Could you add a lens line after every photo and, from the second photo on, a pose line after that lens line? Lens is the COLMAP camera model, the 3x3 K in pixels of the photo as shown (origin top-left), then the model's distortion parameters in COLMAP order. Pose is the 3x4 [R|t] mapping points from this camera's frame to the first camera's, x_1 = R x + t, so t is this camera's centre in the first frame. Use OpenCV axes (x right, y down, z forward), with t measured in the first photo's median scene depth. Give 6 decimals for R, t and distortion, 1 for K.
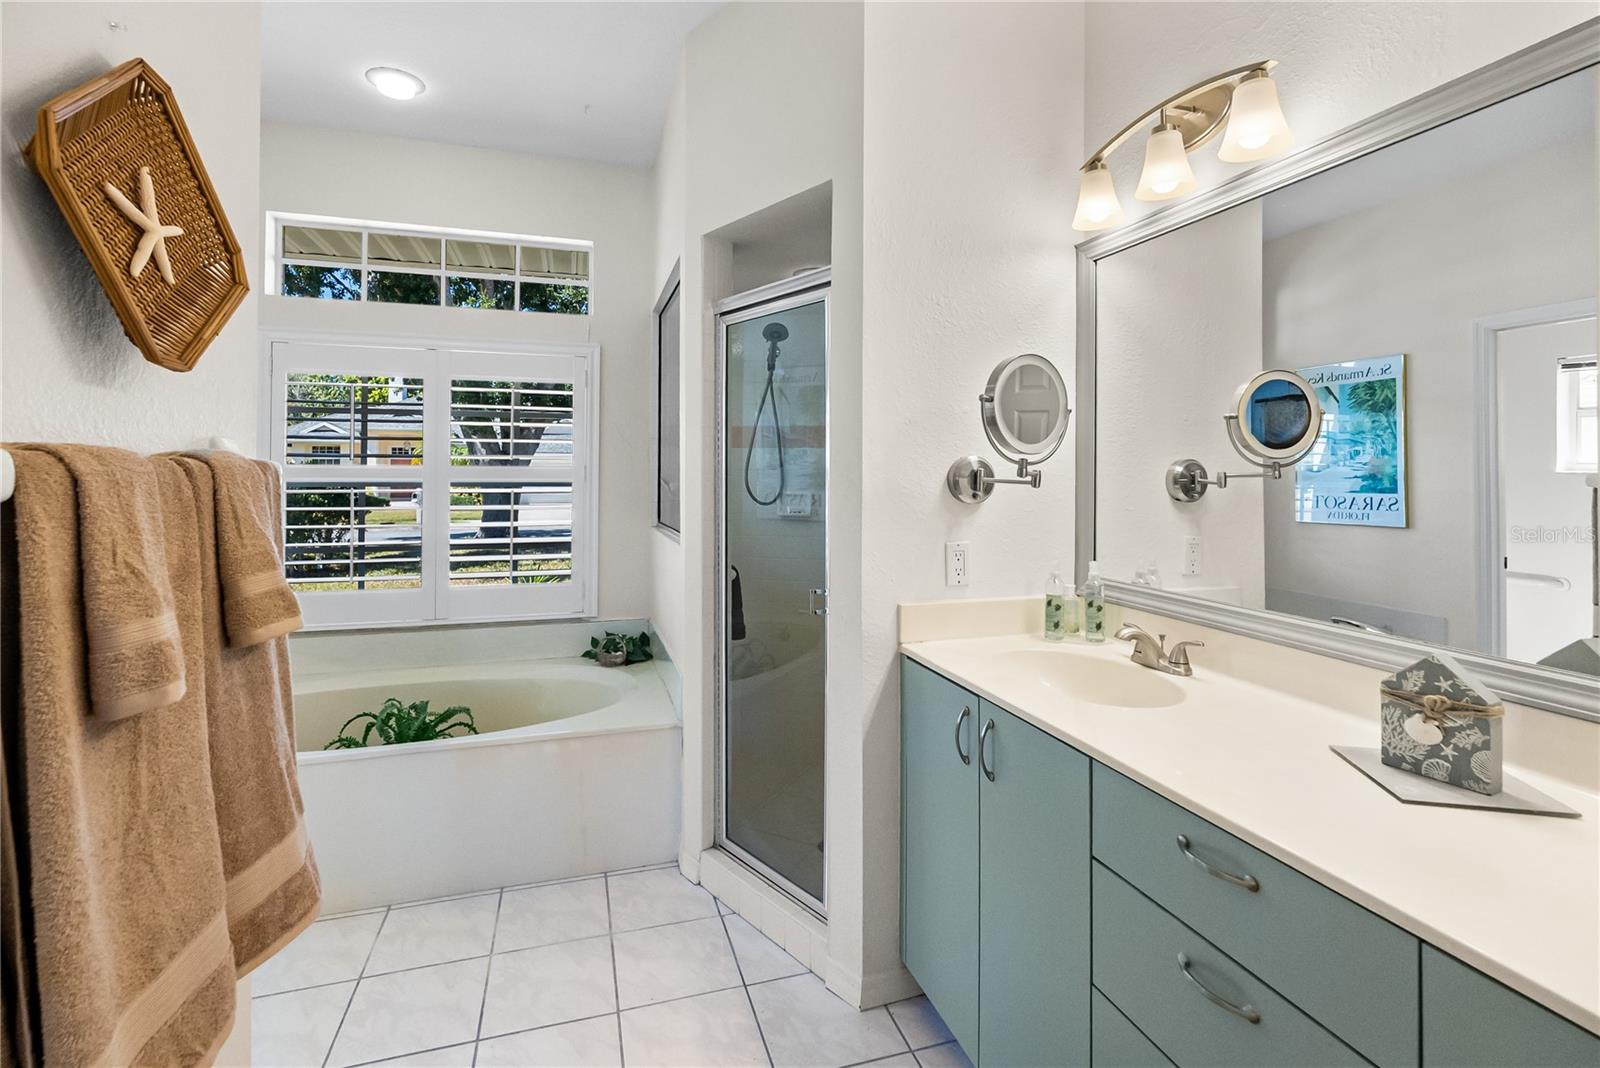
lens RADIAL K [[723.5, 0, 793.6], [0, 723.5, 475.9], [0, 0, 1]] dist [-0.005876, 0.000216]
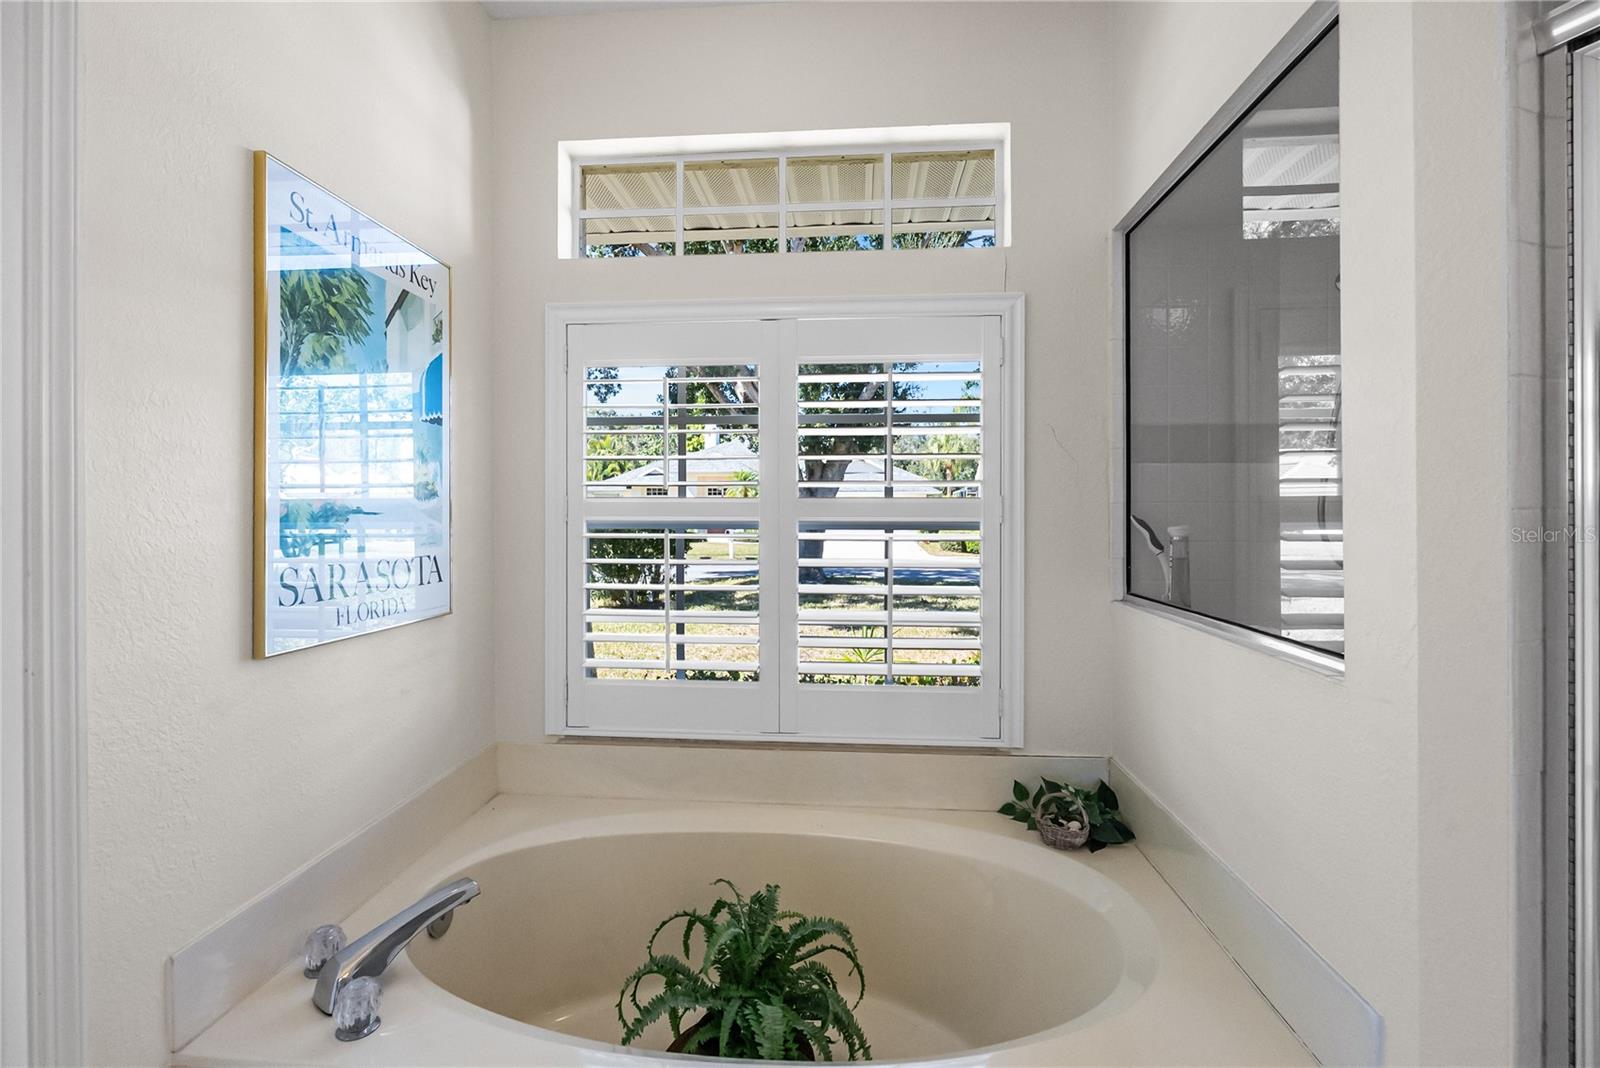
lens RADIAL K [[723.5, 0, 798.5], [0, 723.5, 520.1], [0, 0, 1]] dist [-0.005876, 0.000216]
pose [[0.927985, -0.001255, -0.372615, -0.230254], [0.004130, 0.999968, 0.006919, 0.001989], [0.372595, -0.007959, 0.927960, 0.393515]]
